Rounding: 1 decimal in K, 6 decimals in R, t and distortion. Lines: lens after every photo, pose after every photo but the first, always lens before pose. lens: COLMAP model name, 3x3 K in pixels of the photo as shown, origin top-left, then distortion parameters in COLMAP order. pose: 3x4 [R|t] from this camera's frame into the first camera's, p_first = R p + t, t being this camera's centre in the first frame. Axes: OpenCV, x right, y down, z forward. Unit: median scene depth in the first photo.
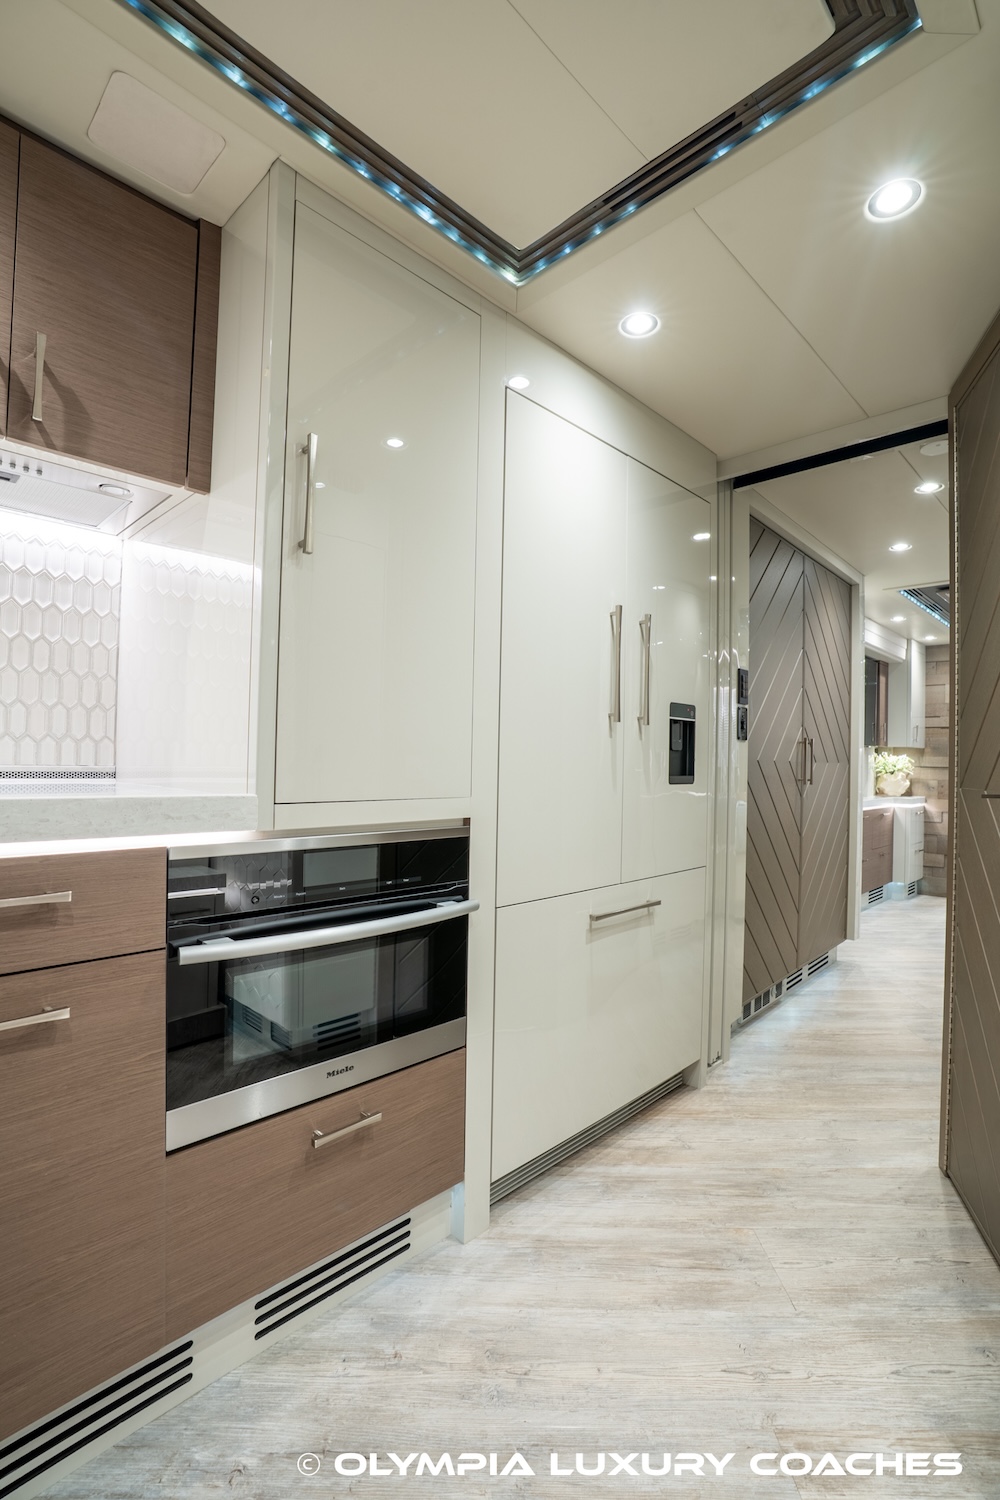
lens RADIAL K [[694.9, 0, 509.3], [0, 694.9, 751.2], [0, 0, 1]] dist [-0.073096, 0.028478]
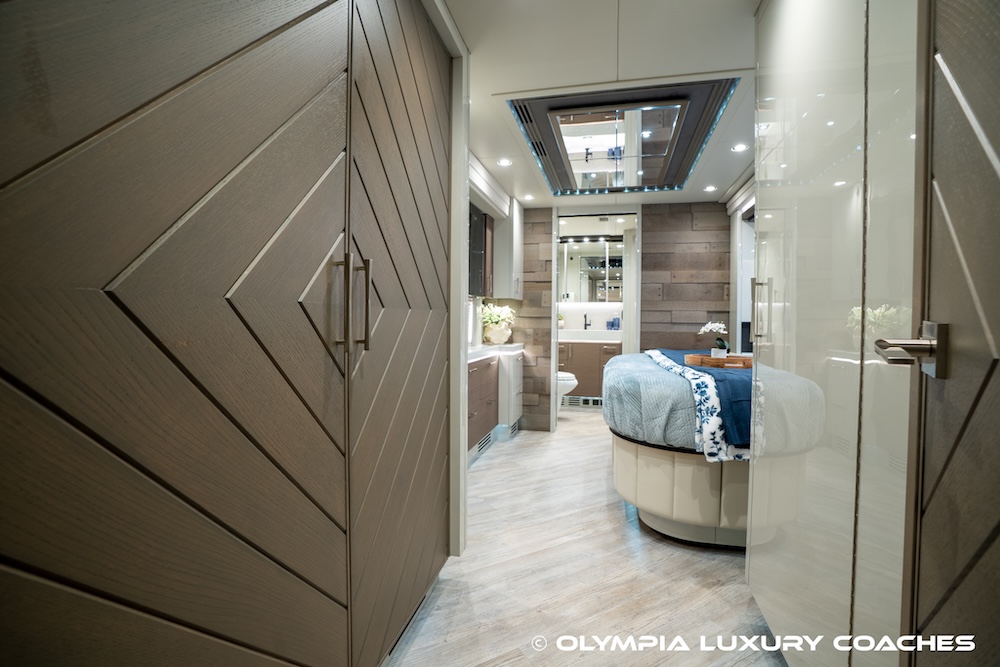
lens RADIAL K [[463.3, 0, 502.4], [0, 463.3, 328.0], [0, 0, 1]] dist [-0.073096, 0.028478]
pose [[0.860031, -0.023272, 0.509710, 0.700836], [0.003196, 0.999185, 0.040228, 0.037999], [-0.510231, -0.032968, 0.859405, 1.306155]]
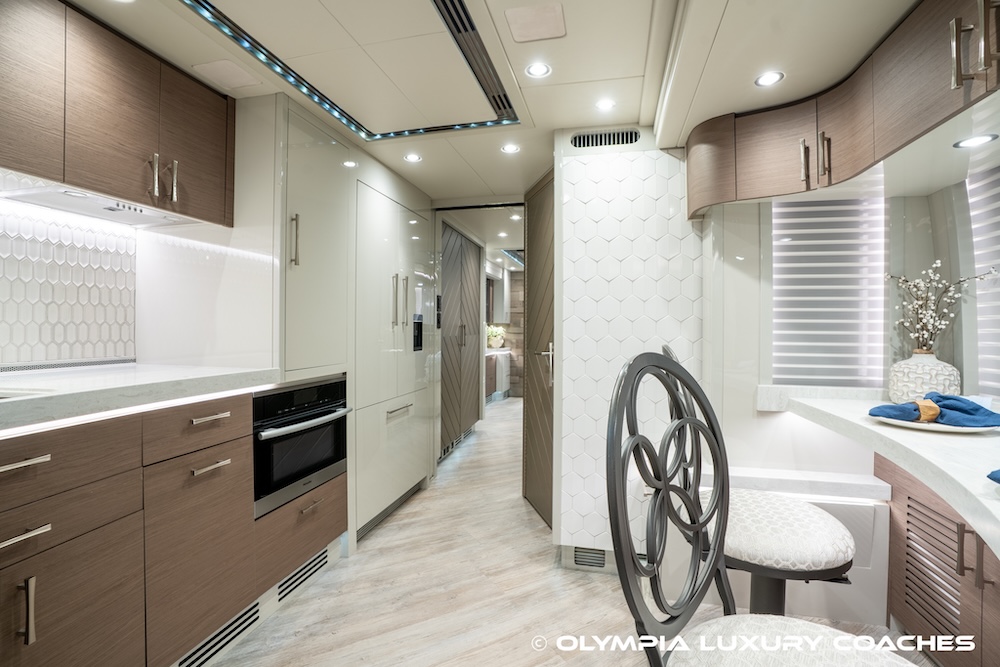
lens RADIAL K [[463.3, 0, 502.4], [0, 463.3, 328.0], [0, 0, 1]] dist [-0.073096, 0.028478]
pose [[0.857885, -0.014755, 0.513630, -0.365815], [0.003617, 0.999736, 0.022679, -0.077466], [-0.513829, -0.017598, 0.857712, -0.532745]]
